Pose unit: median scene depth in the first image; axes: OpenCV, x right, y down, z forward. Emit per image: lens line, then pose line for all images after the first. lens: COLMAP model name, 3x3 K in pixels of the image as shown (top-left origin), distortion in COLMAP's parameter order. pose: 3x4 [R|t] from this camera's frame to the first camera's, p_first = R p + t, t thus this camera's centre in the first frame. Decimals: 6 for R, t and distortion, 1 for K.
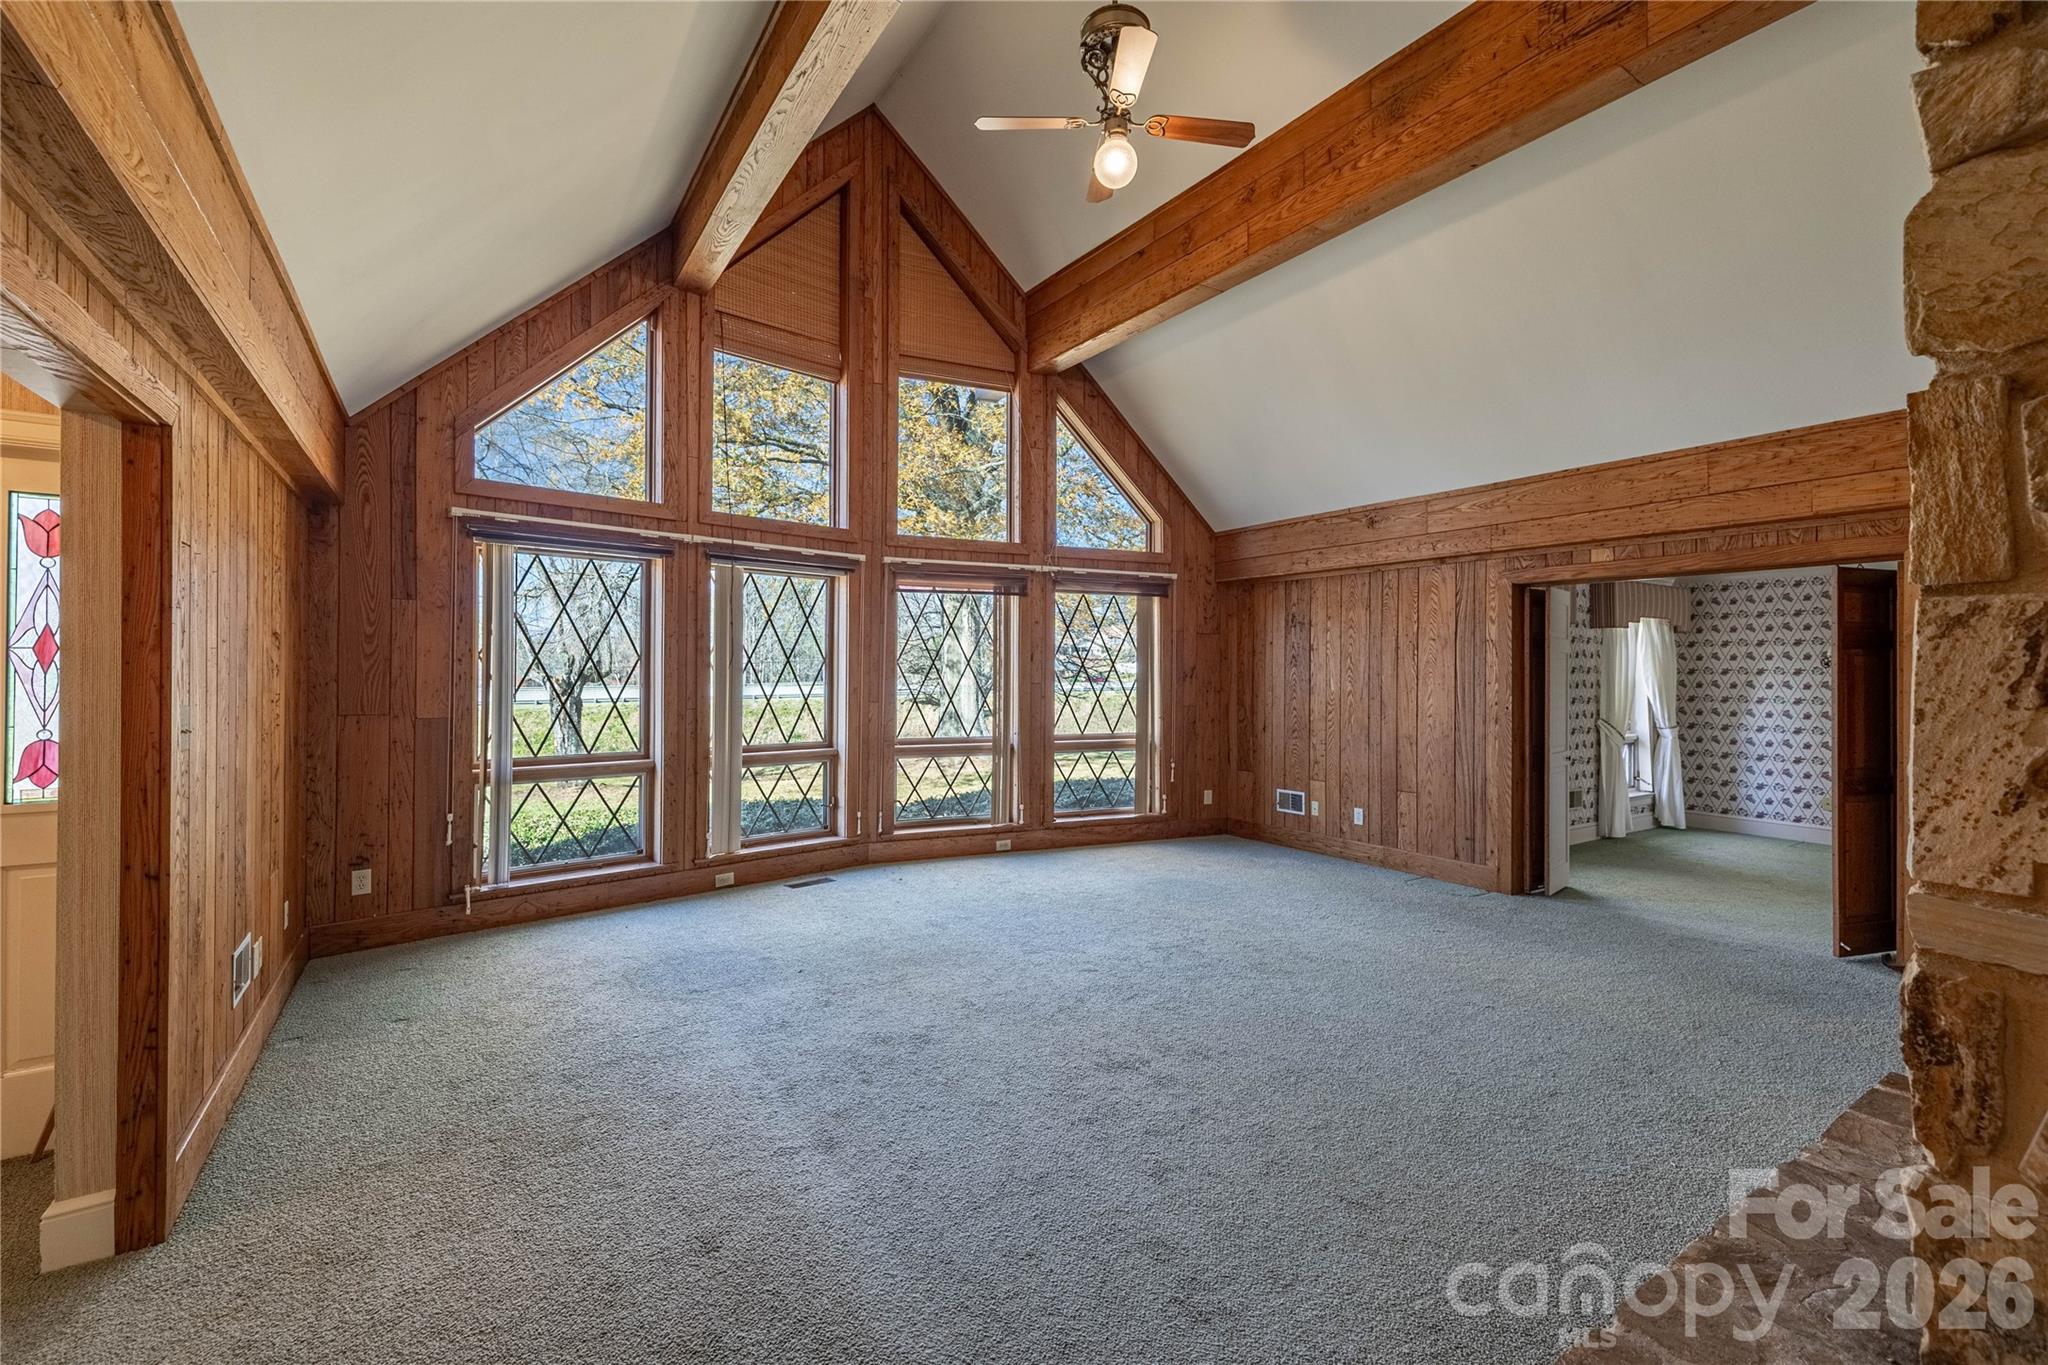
lens RADIAL K [[877.6, 0, 1031.5], [0, 877.6, 660.0], [0, 0, 1]] dist [0.002266, 0.000086]
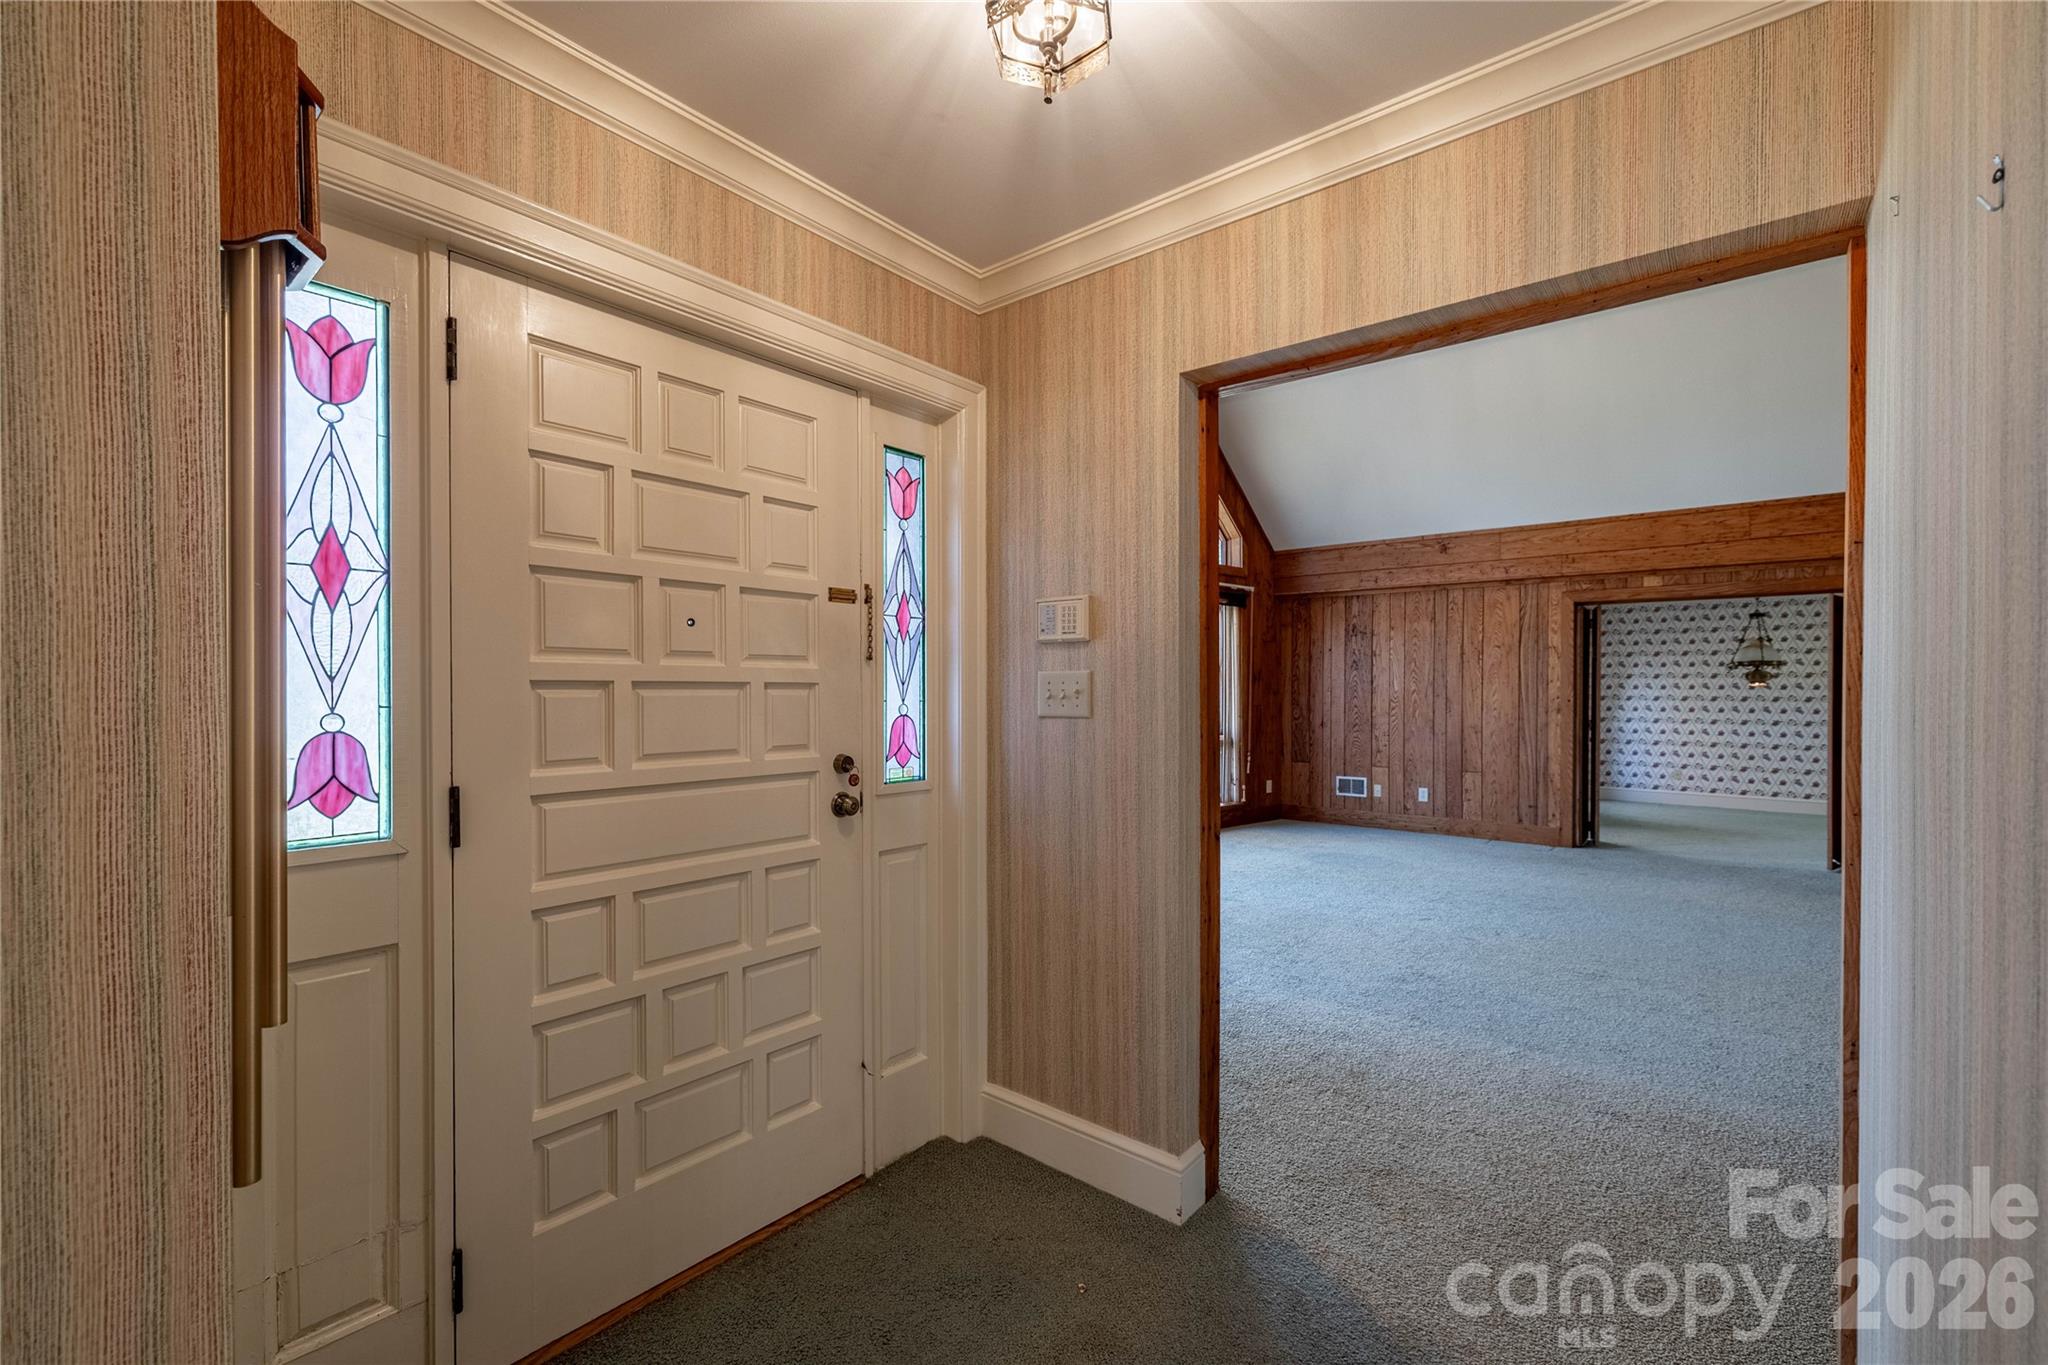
lens RADIAL K [[870.0, 0, 1032.1], [0, 870.0, 689.7], [0, 0, 1]] dist [0.000529, 0.000141]
pose [[0.954017, -0.002788, 0.299739, -0.512660], [-0.001447, 0.999902, 0.013906, 0.020426], [-0.299748, -0.013701, 0.953920, 0.034325]]
